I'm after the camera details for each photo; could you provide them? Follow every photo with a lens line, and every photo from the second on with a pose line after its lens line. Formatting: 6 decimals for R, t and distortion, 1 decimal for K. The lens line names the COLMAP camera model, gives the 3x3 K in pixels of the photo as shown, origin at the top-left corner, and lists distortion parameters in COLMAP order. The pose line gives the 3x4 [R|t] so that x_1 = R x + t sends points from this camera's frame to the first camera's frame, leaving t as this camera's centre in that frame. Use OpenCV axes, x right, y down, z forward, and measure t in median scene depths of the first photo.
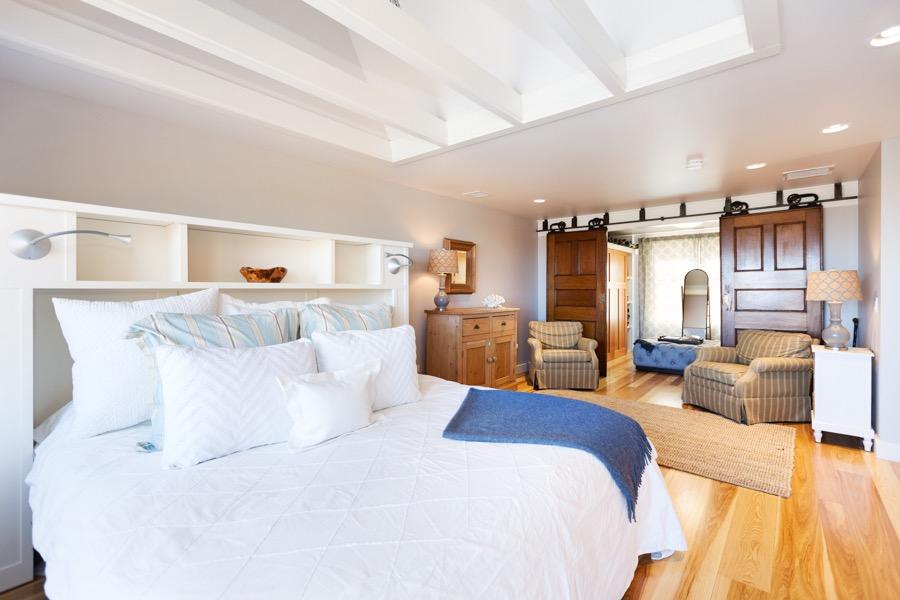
lens RADIAL K [[413.6, 0, 448.1], [0, 413.6, 292.3], [0, 0, 1]] dist [0.002919, 0.000487]
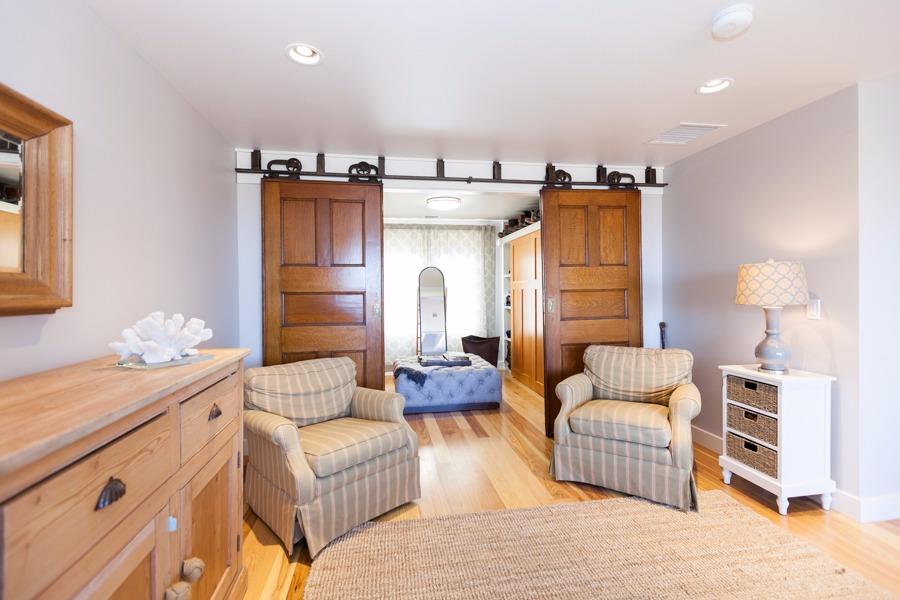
lens RADIAL K [[403.8, 0, 450.6], [0, 403.8, 295.1], [0, 0, 1]] dist [0.001186, 0.000444]
pose [[0.648733, -0.012465, 0.760914, 0.026892], [0.013486, 0.999897, 0.004882, -0.005068], [-0.760896, 0.007094, 0.648835, 0.664009]]
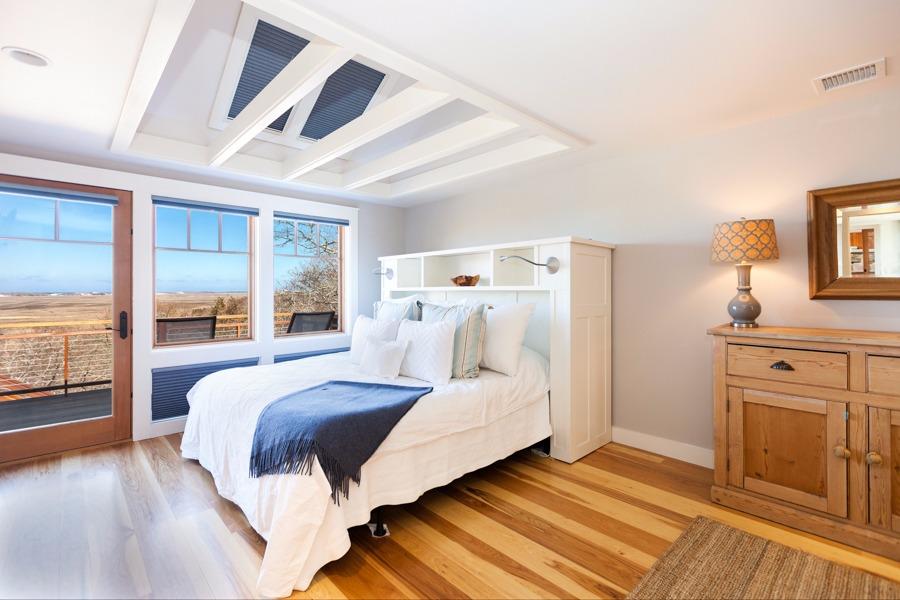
lens RADIAL K [[413.6, 0, 448.1], [0, 413.6, 292.3], [0, 0, 1]] dist [0.002919, 0.000487]
pose [[-0.126375, 0.003041, -0.991978, 0.535042], [-0.004619, 0.999983, 0.003654, -0.003601], [0.991972, 0.005044, -0.126358, 0.584158]]
